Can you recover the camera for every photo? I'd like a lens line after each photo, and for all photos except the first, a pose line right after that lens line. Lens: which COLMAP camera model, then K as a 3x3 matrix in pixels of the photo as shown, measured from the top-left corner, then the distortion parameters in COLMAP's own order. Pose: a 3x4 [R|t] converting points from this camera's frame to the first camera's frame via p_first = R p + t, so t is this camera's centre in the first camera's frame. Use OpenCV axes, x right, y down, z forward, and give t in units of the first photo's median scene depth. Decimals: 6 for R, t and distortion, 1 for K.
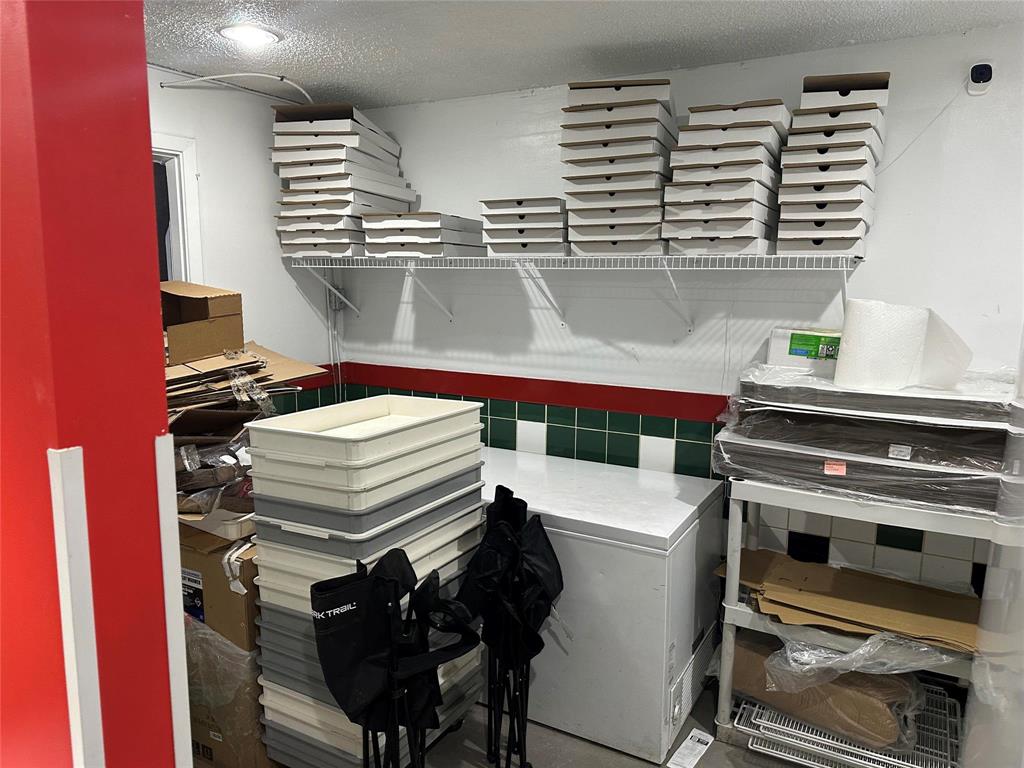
lens RADIAL K [[713.7, 0, 512.0], [0, 713.7, 384.0], [0, 0, 1]] dist [-0.001999, -0.000780]
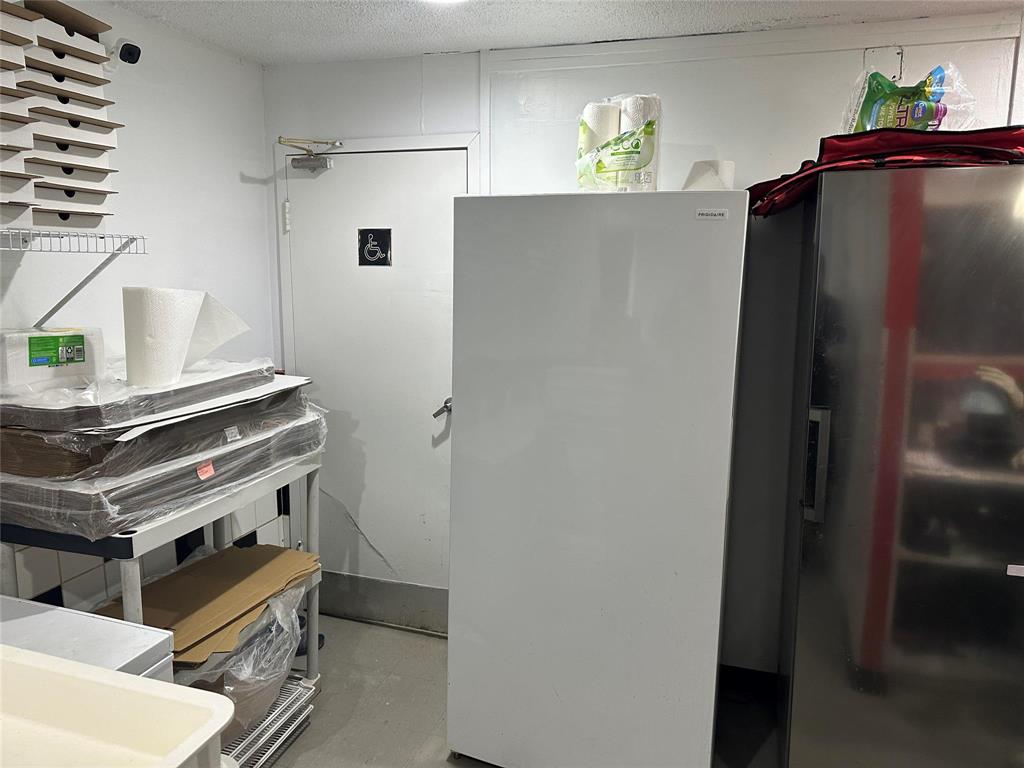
lens RADIAL K [[713.7, 0, 512.0], [0, 713.7, 384.0], [0, 0, 1]] dist [-0.001999, -0.000780]
pose [[-0.201424, -0.176640, 0.963445, -0.469827], [0.130264, 0.970037, 0.205082, -0.121697], [-0.970803, 0.166811, -0.172379, 0.715846]]
